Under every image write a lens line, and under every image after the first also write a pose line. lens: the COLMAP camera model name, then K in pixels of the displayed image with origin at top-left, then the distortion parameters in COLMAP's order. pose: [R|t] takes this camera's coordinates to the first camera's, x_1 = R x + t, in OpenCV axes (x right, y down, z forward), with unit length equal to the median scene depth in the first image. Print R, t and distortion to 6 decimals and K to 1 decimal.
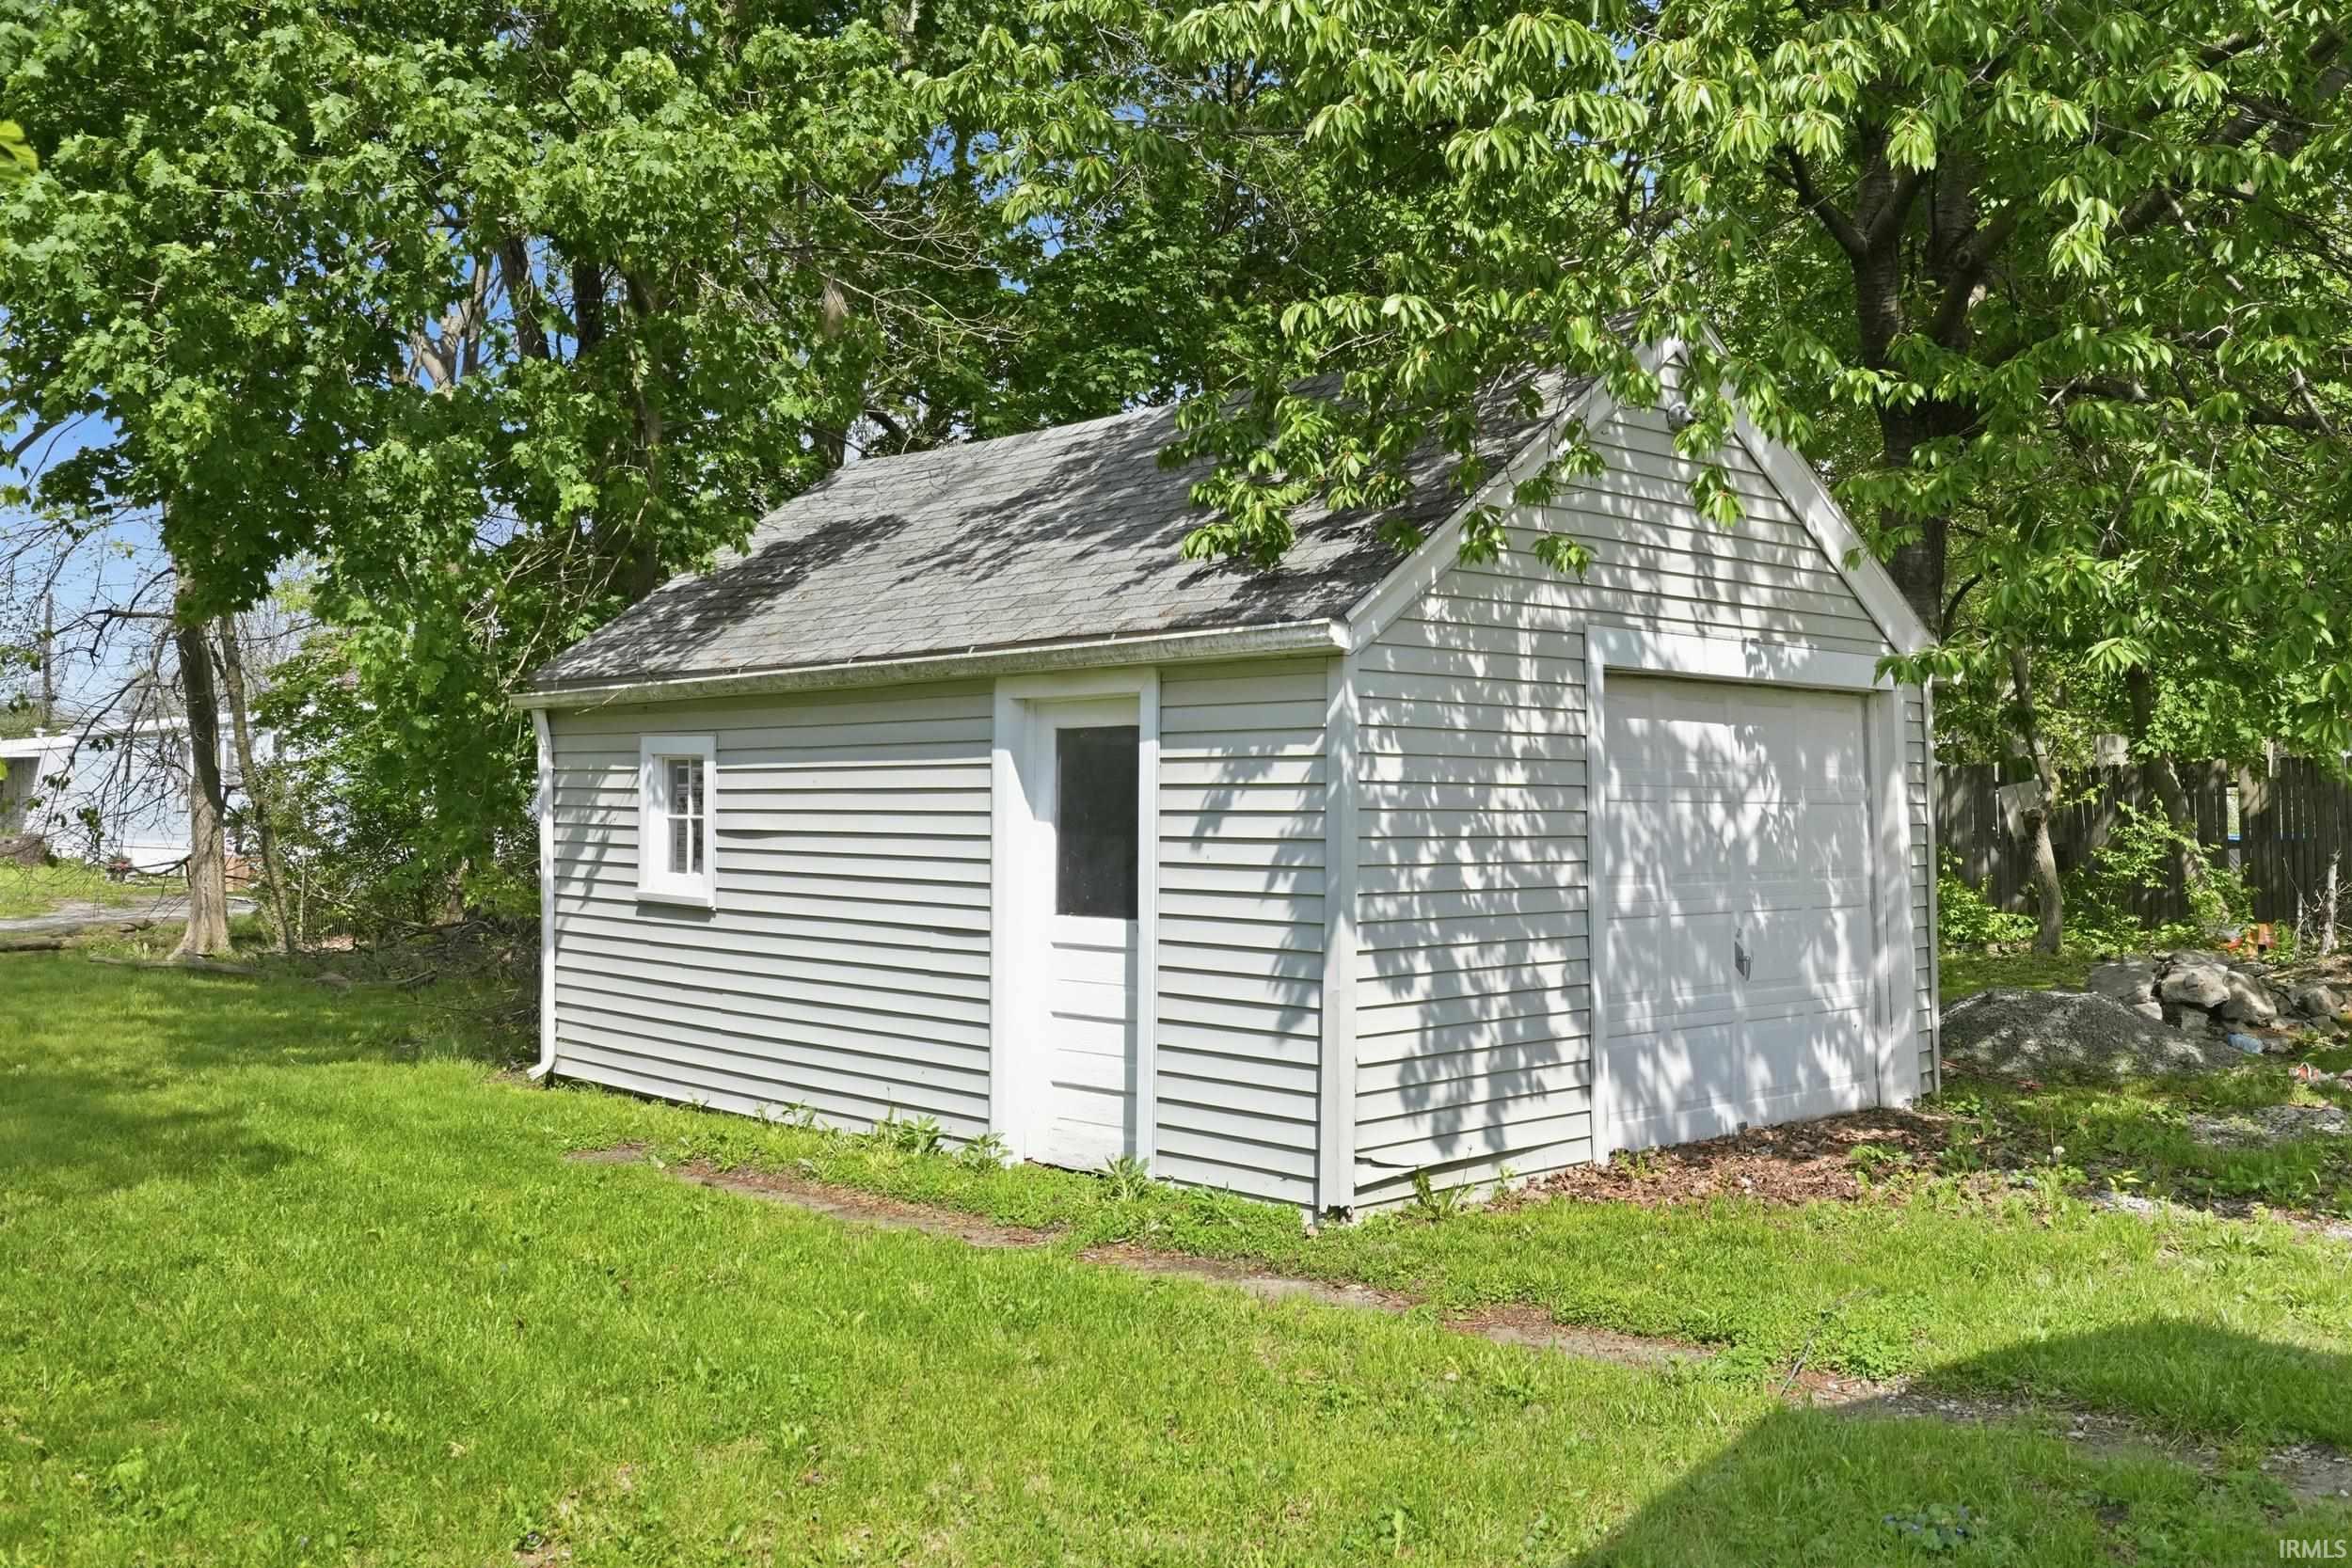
lens RADIAL K [[2062.2, 0, 1284.4], [0, 2062.2, 736.4], [0, 0, 1]] dist [-0.000459, -0.039901]
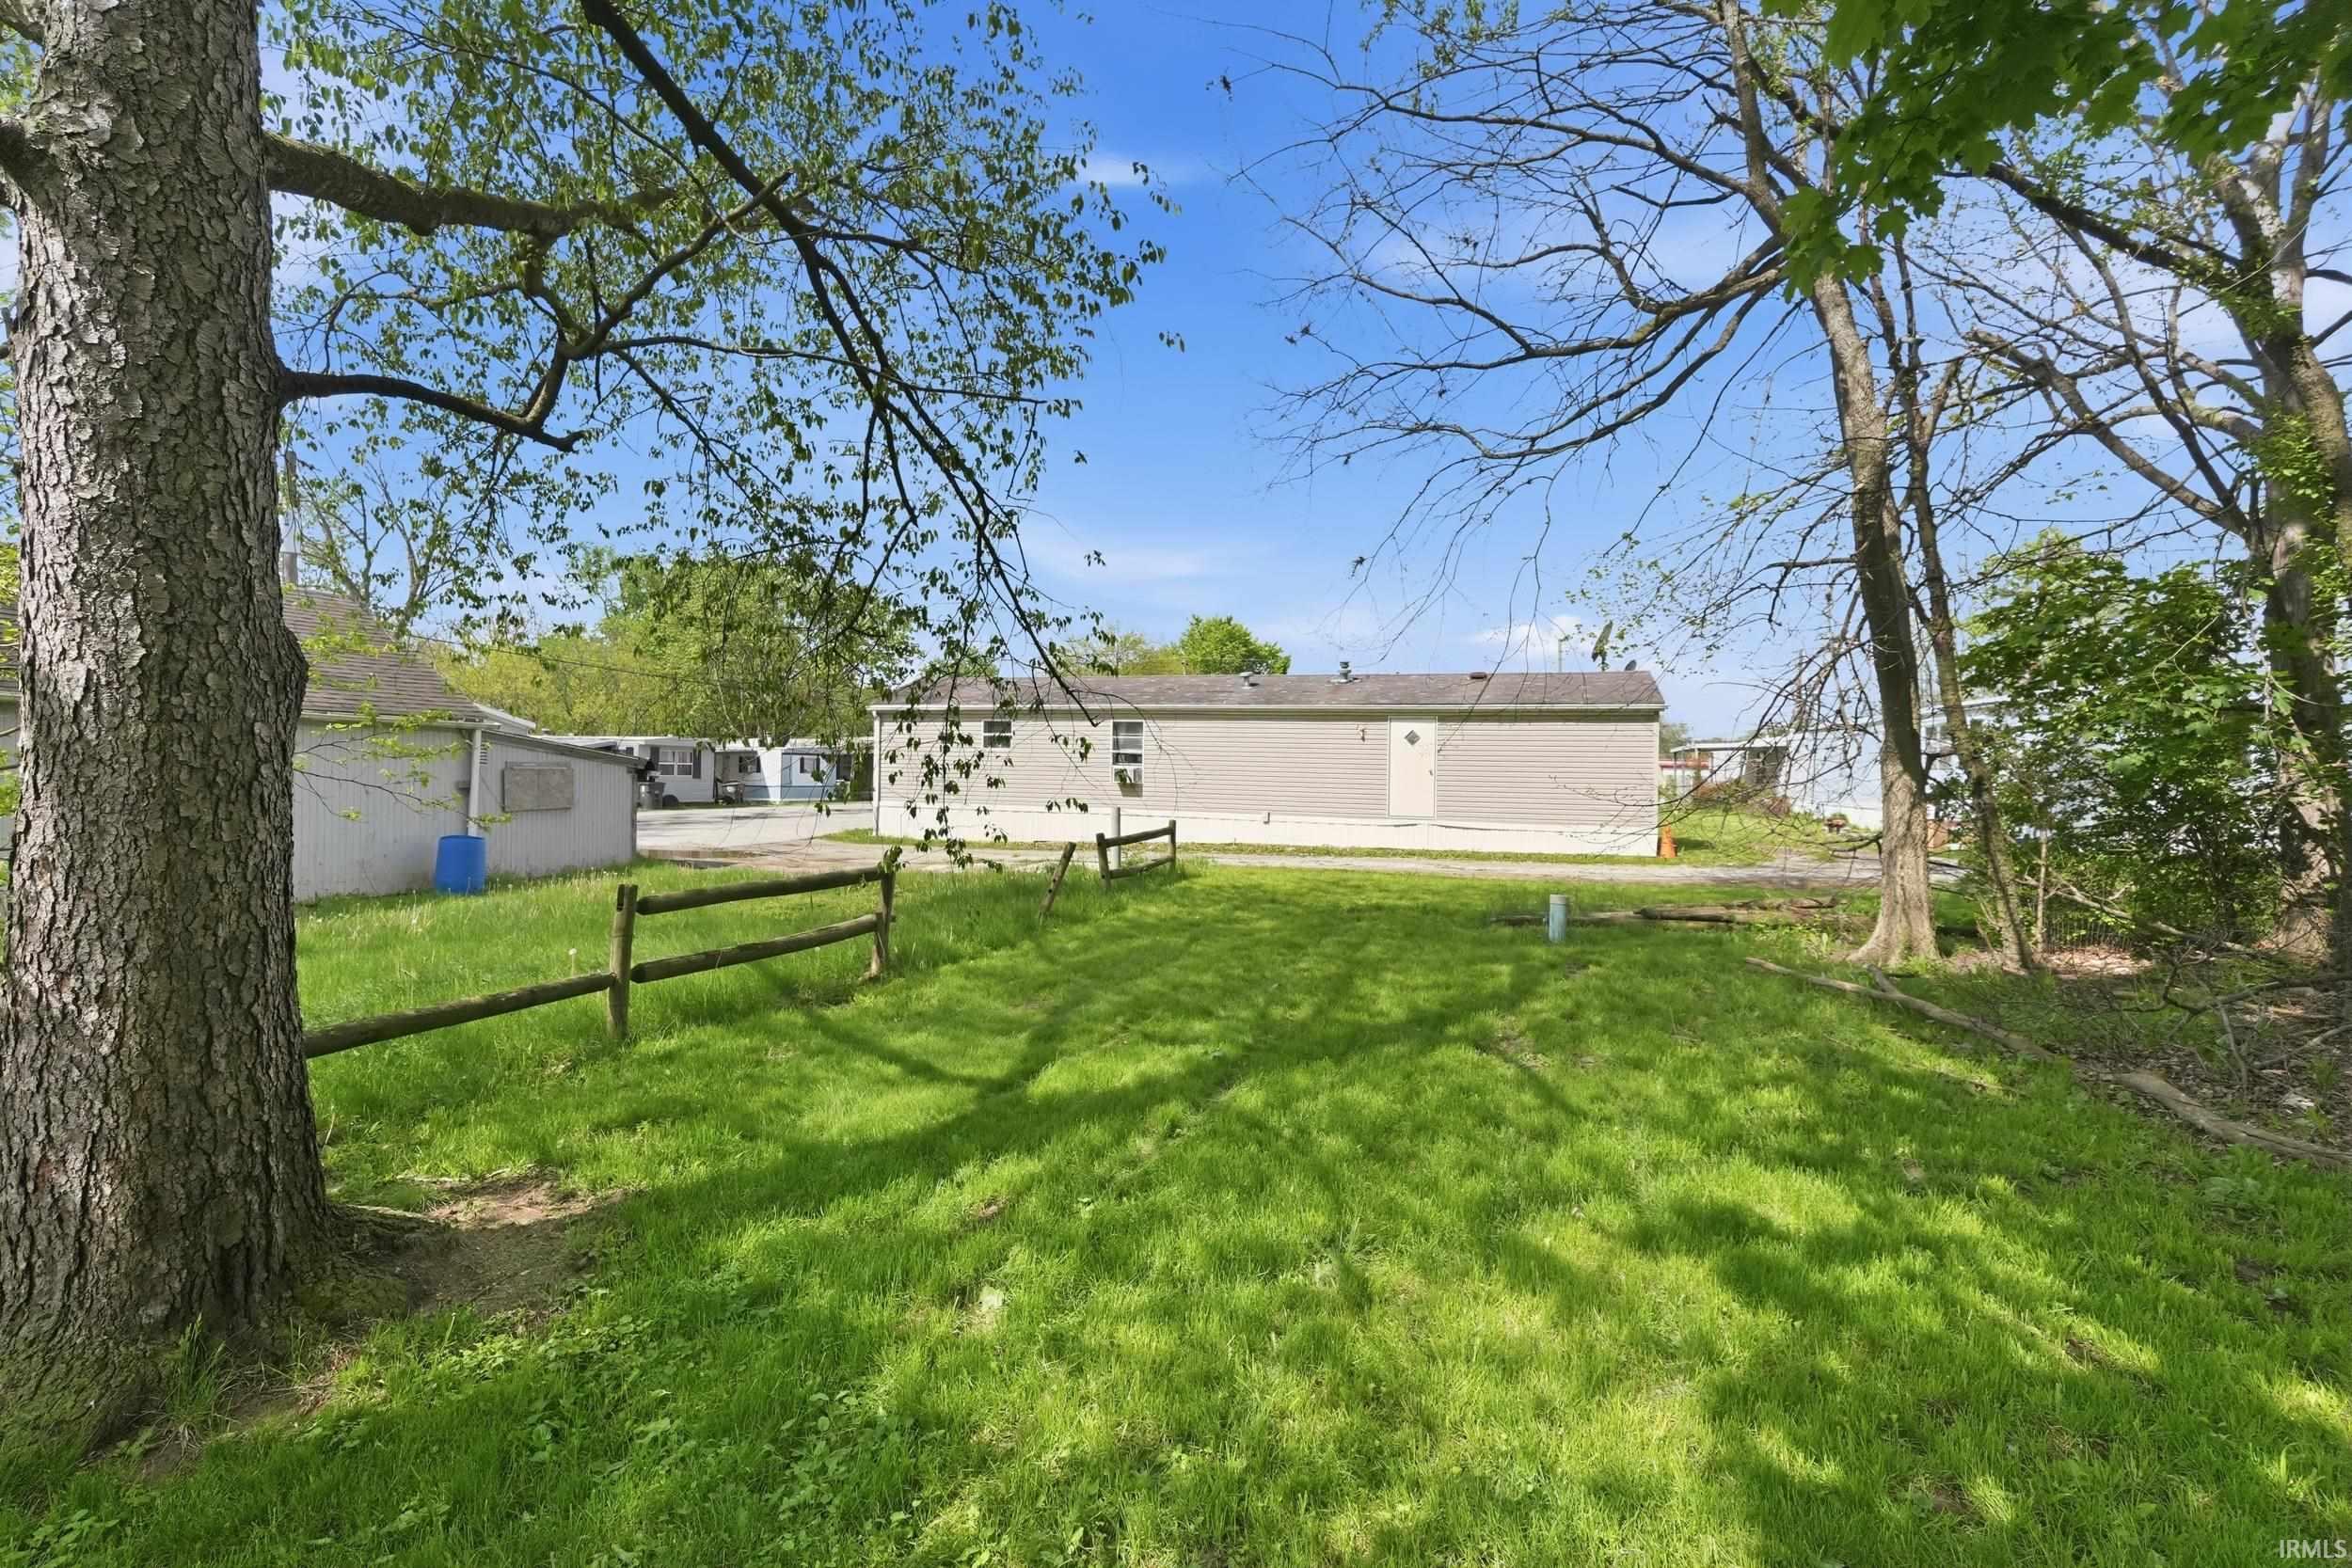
lens RADIAL K [[1026.5, 0, 1134.2], [0, 1026.5, 767.1], [0, 0, 1]] dist [0.000731, -0.000067]
pose [[0.424022, 0.004058, -0.905643, -0.271596], [0.016637, 0.999786, 0.012270, 0.019082], [0.905499, -0.020270, 0.423864, 0.526189]]
